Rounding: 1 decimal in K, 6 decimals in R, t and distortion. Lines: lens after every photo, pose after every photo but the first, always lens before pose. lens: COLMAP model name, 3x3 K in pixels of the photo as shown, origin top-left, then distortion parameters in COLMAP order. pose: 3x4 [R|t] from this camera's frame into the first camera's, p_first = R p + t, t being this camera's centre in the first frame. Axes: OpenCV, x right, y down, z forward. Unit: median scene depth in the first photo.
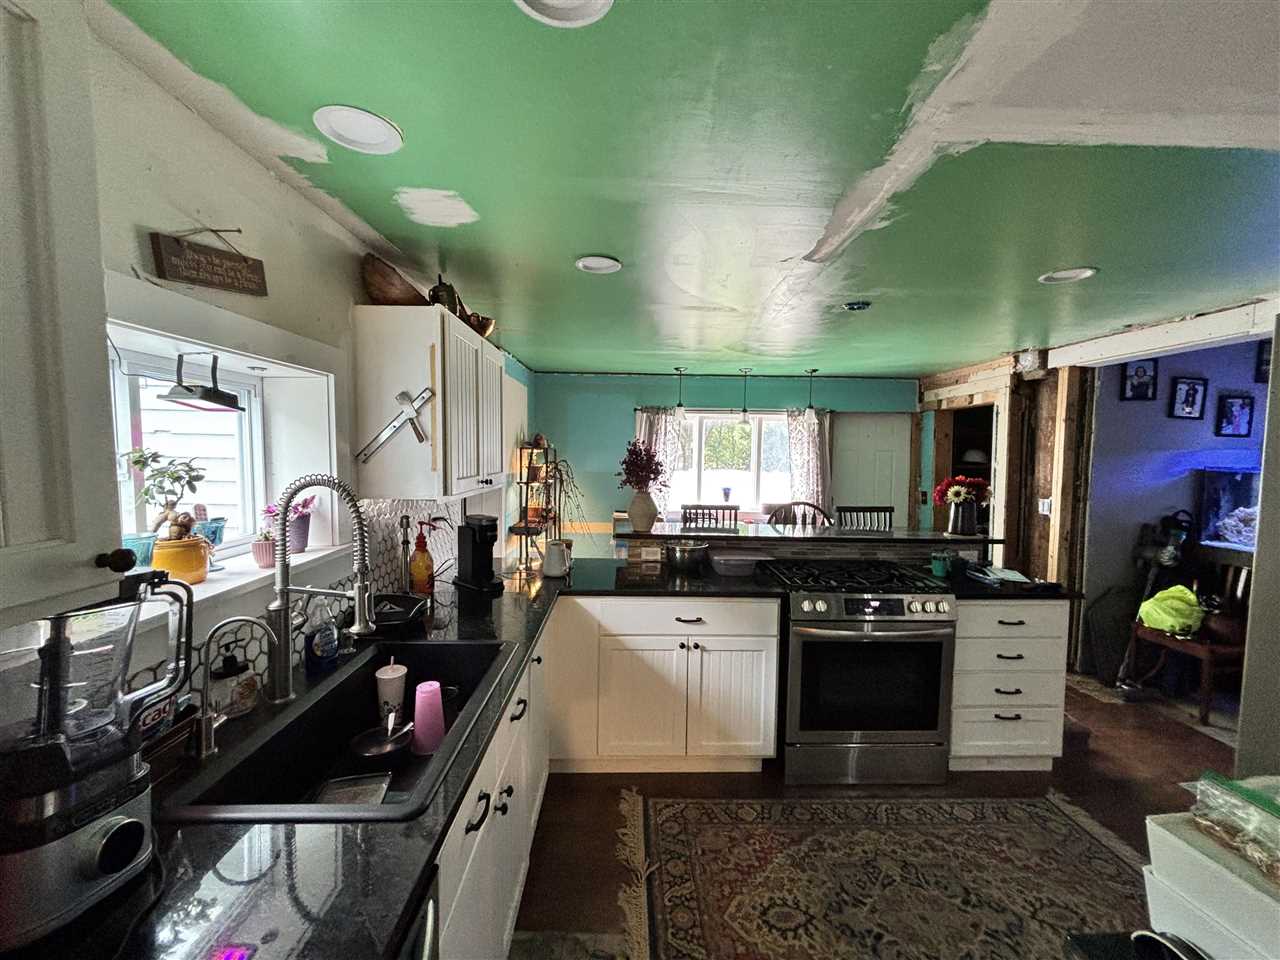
lens RADIAL K [[517.6, 0, 640.5], [0, 517.6, 483.7], [0, 0, 1]] dist [0.001380, -0.000028]
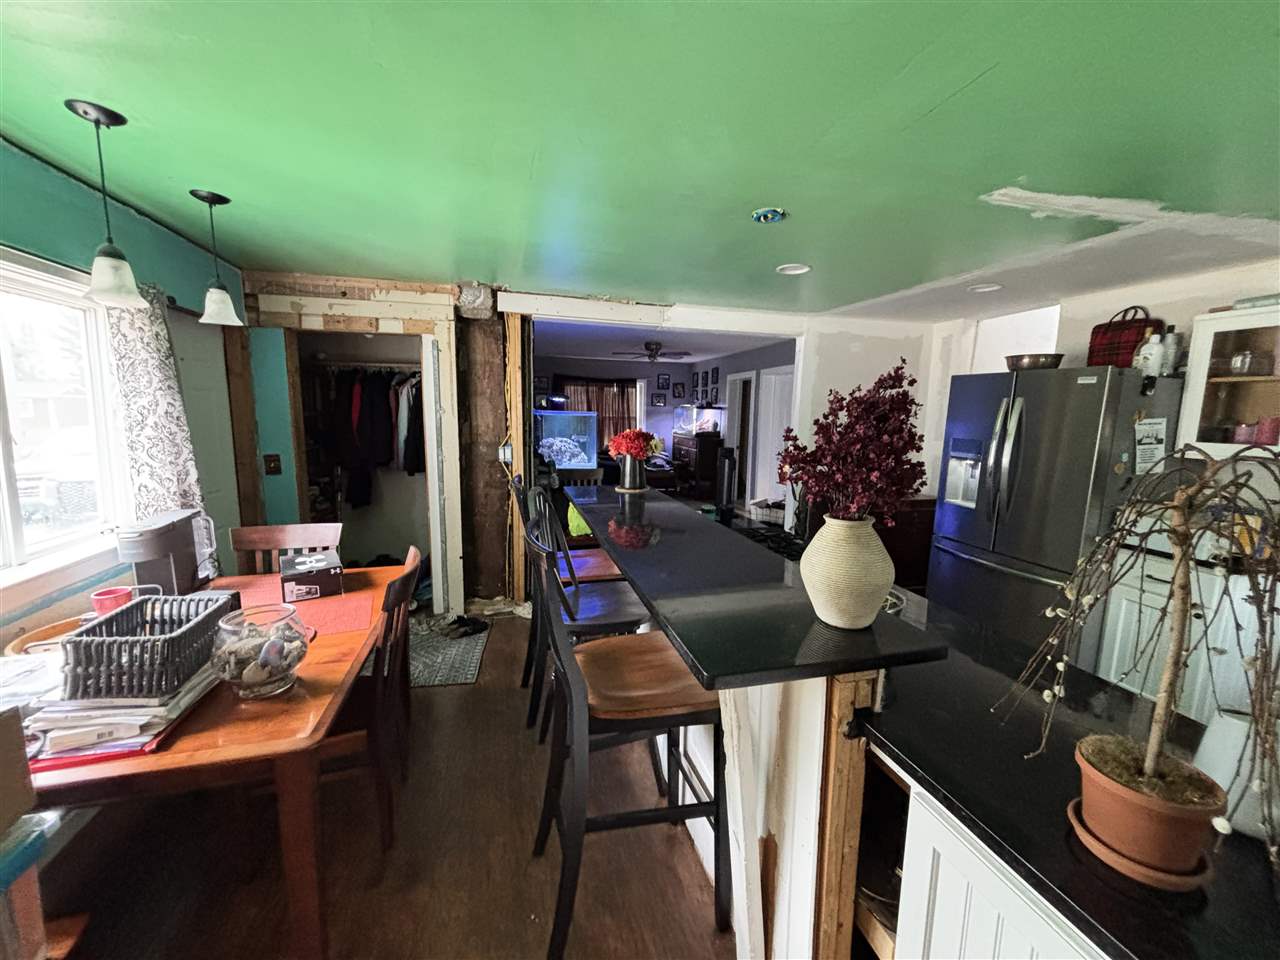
lens RADIAL K [[517.6, 0, 638.3], [0, 517.6, 483.2], [0, 0, 1]] dist [0.001380, -0.000028]
pose [[-0.225220, -0.152344, 0.962324, -0.231448], [0.035335, 0.985773, 0.164326, -0.051597], [-0.973667, 0.071013, -0.216633, 0.911809]]
